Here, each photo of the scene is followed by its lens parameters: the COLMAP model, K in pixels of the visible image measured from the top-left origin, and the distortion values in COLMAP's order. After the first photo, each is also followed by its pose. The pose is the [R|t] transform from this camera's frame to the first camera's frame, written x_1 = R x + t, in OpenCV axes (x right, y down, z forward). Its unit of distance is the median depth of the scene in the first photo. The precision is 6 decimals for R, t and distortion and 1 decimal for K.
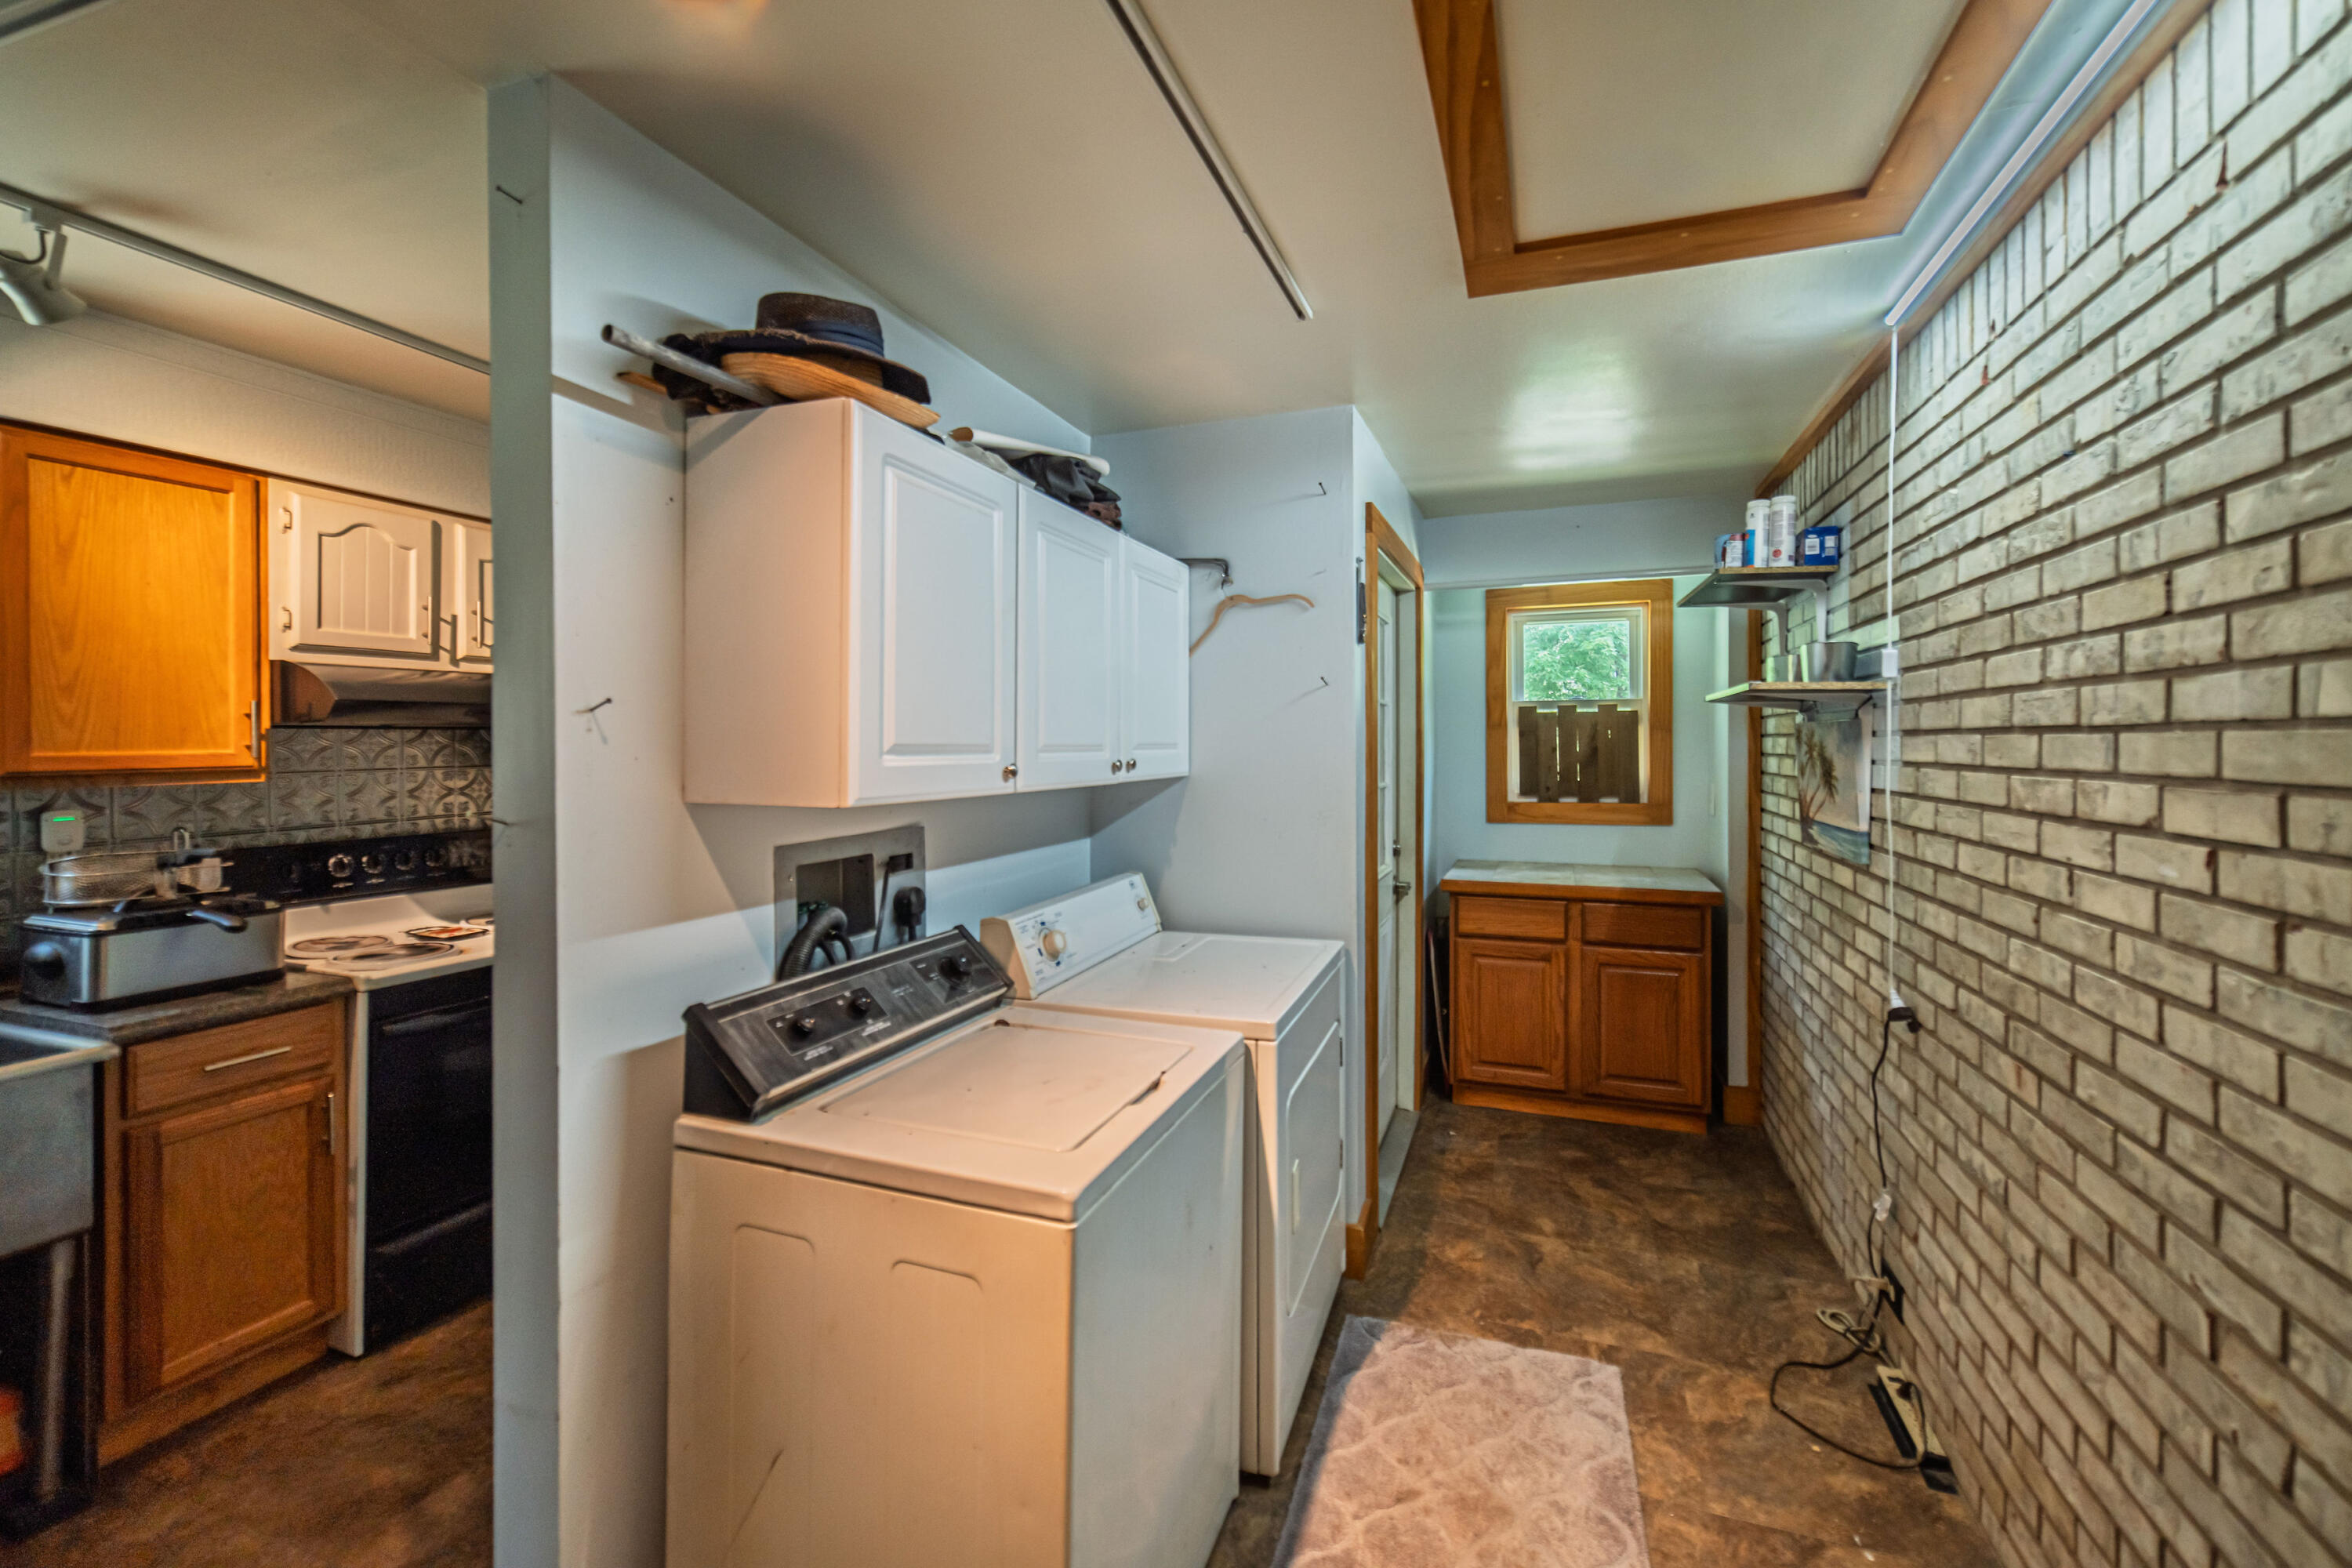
lens RADIAL K [[912.1, 0, 1151.8], [0, 912.1, 742.1], [0, 0, 1]] dist [0.000880, -0.000002]
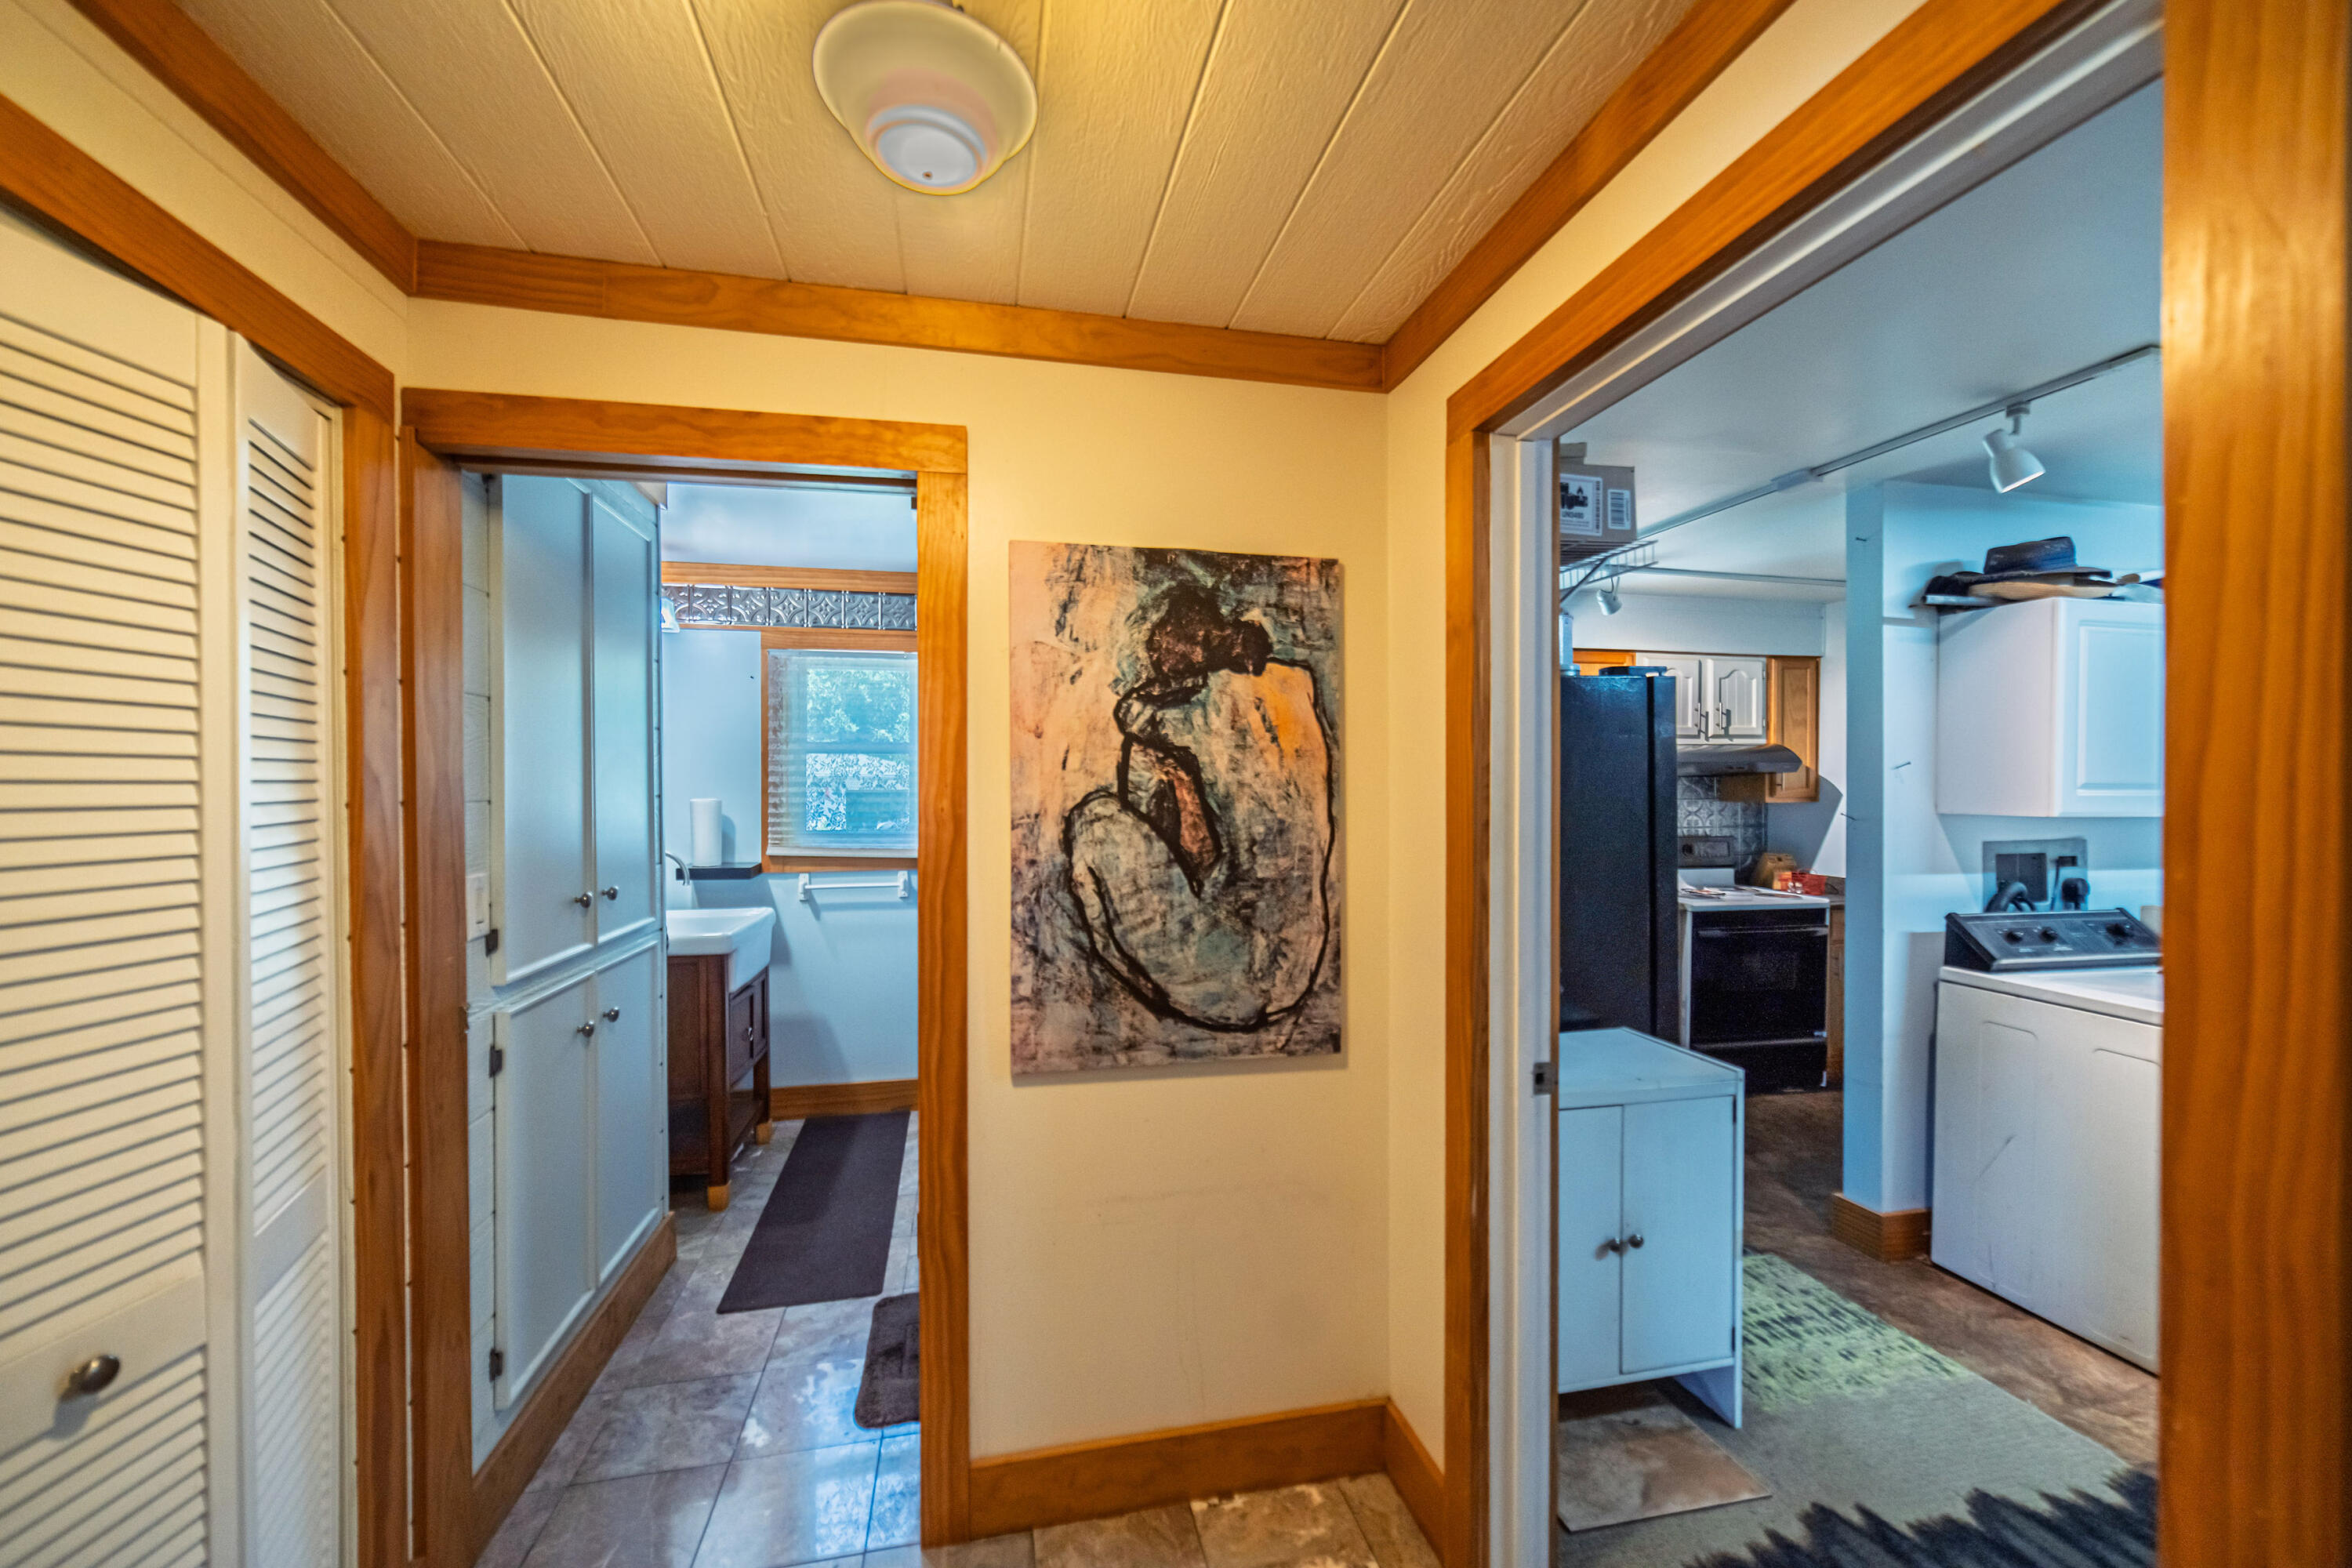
lens RADIAL K [[881.2, 0, 1233.4], [0, 881.2, 792.1], [0, 0, 1]] dist [-0.000864, -0.000064]
pose [[0.587920, 0.005208, -0.808902, 0.091526], [-0.001136, 0.999984, 0.005613, 0.008816], [0.808918, -0.002381, 0.587916, -0.945435]]
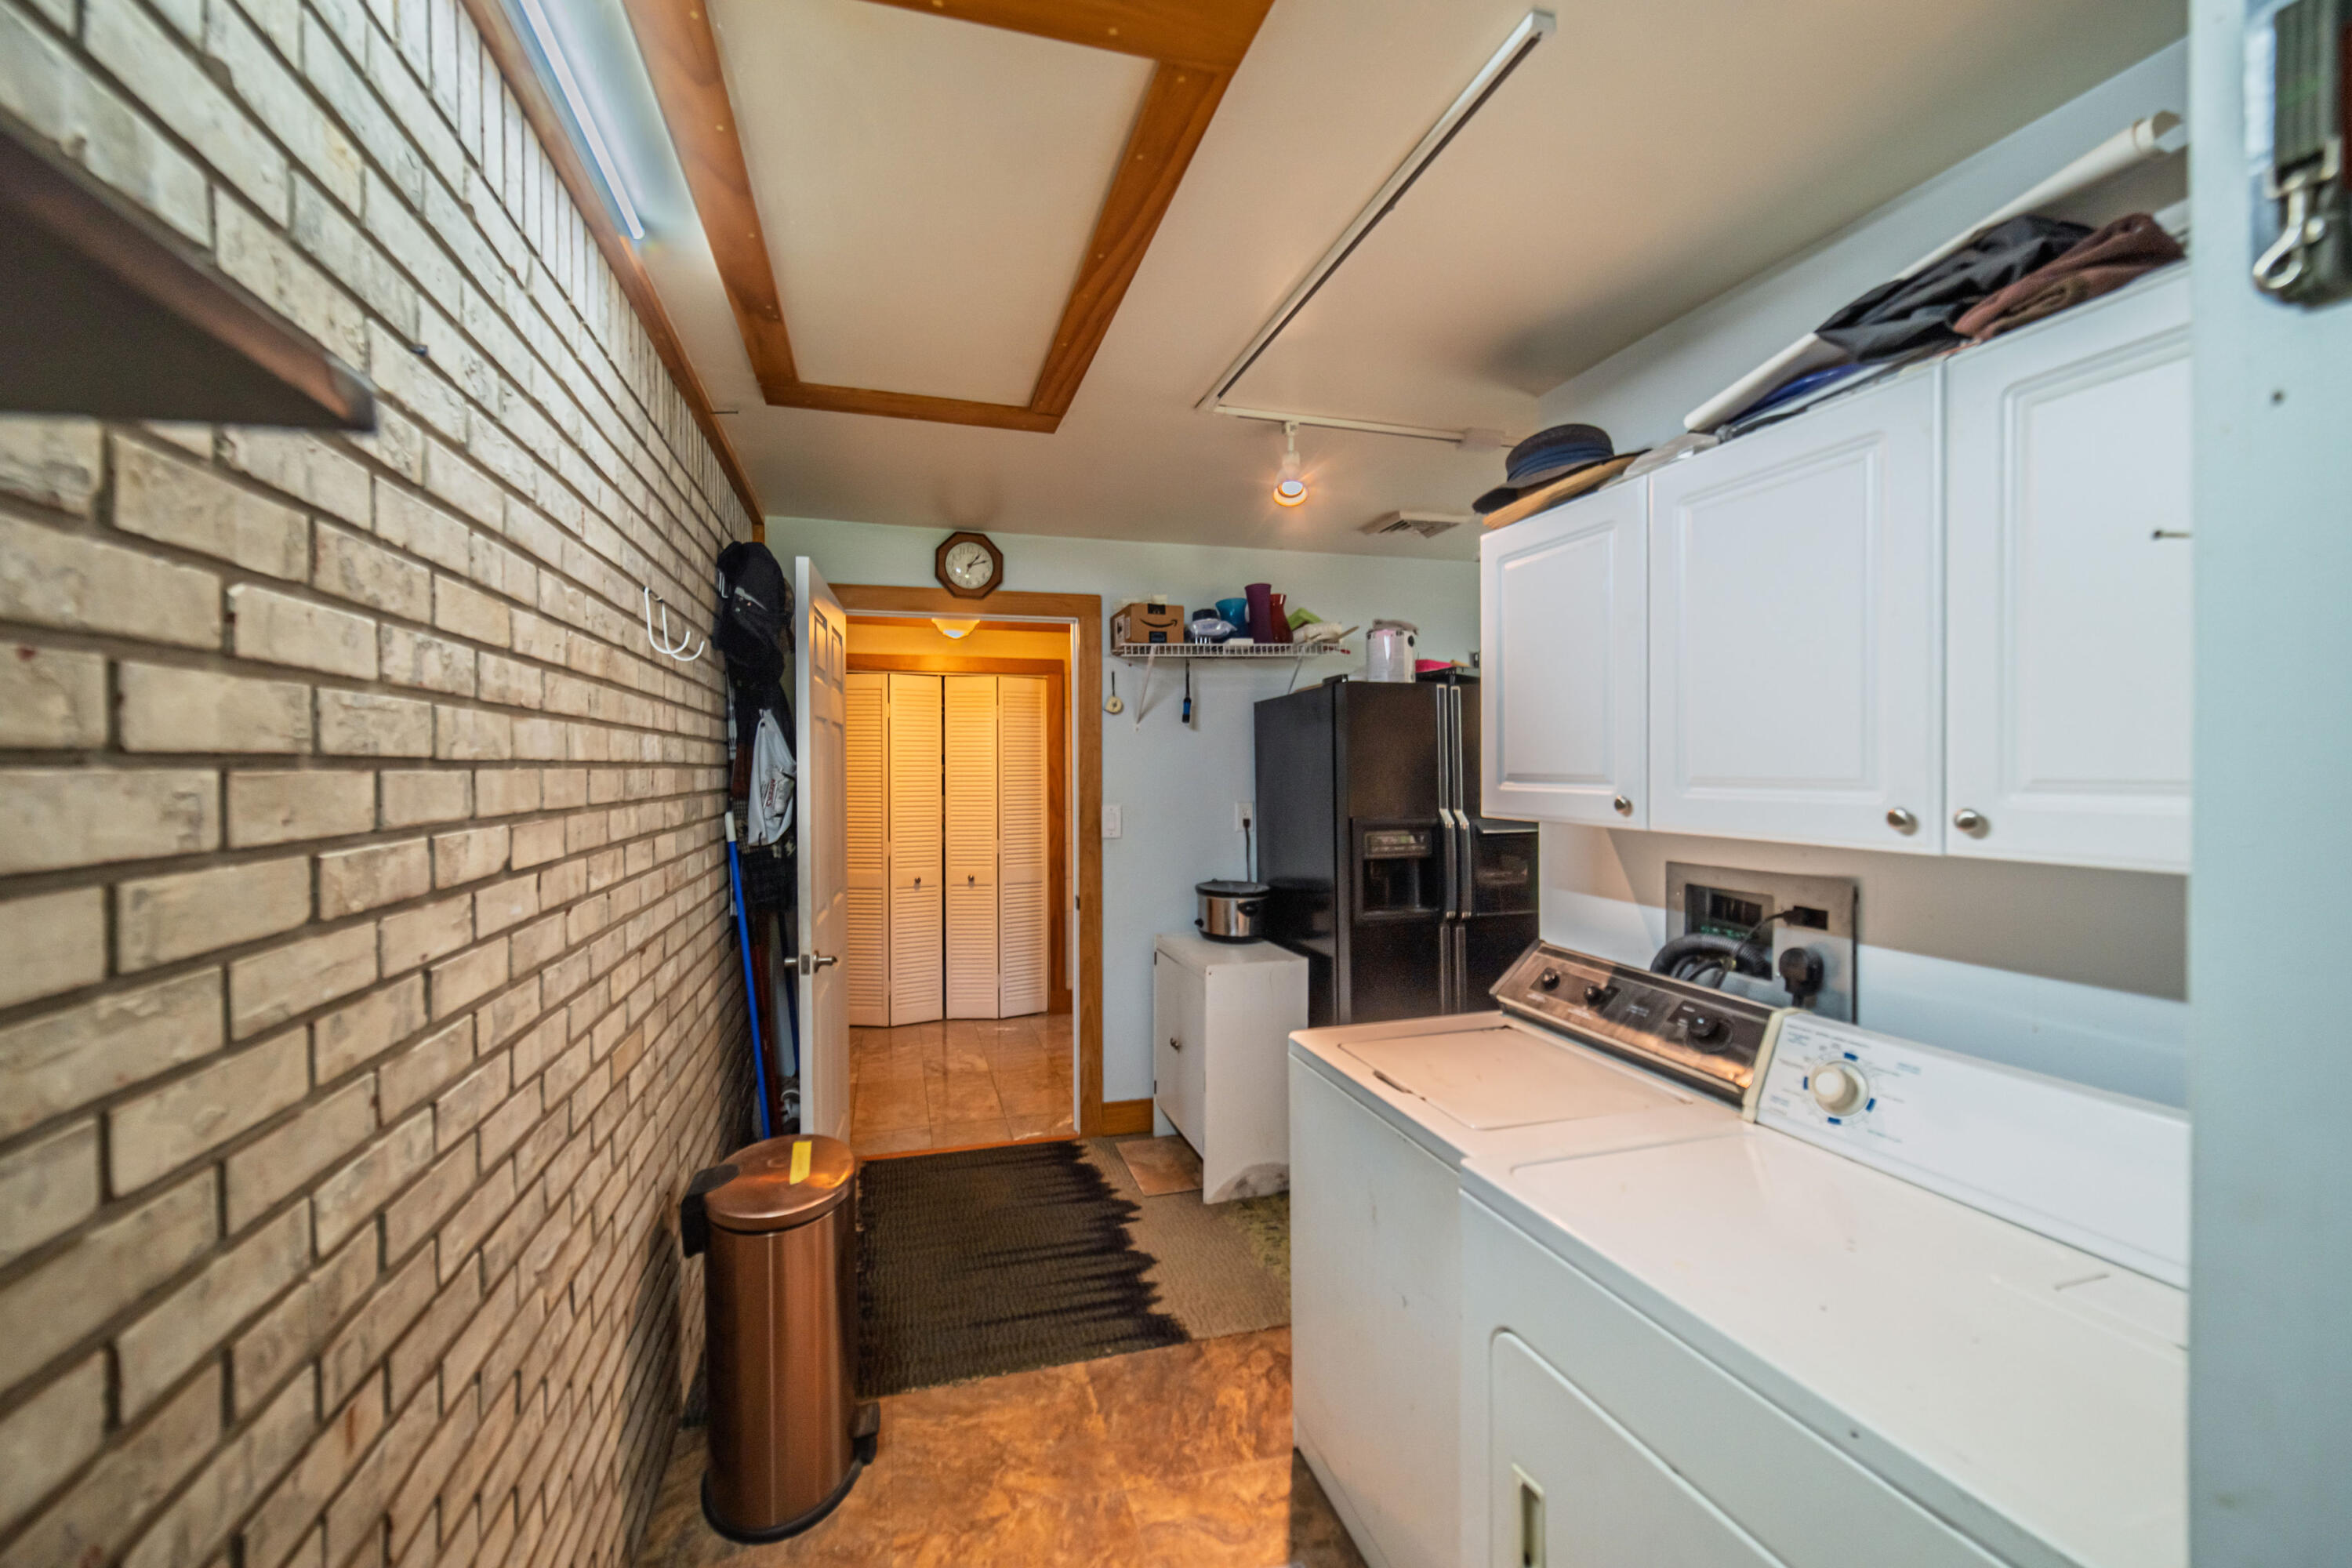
lens RADIAL K [[926.8, 0, 1176.4], [0, 926.8, 794.4], [0, 0, 1]] dist [-0.000101, -0.000138]
pose [[-0.763083, 0.023179, -0.645885, 0.643141], [0.005261, 0.999546, 0.029656, -0.005381], [0.646279, 0.019232, -0.762859, 1.185122]]
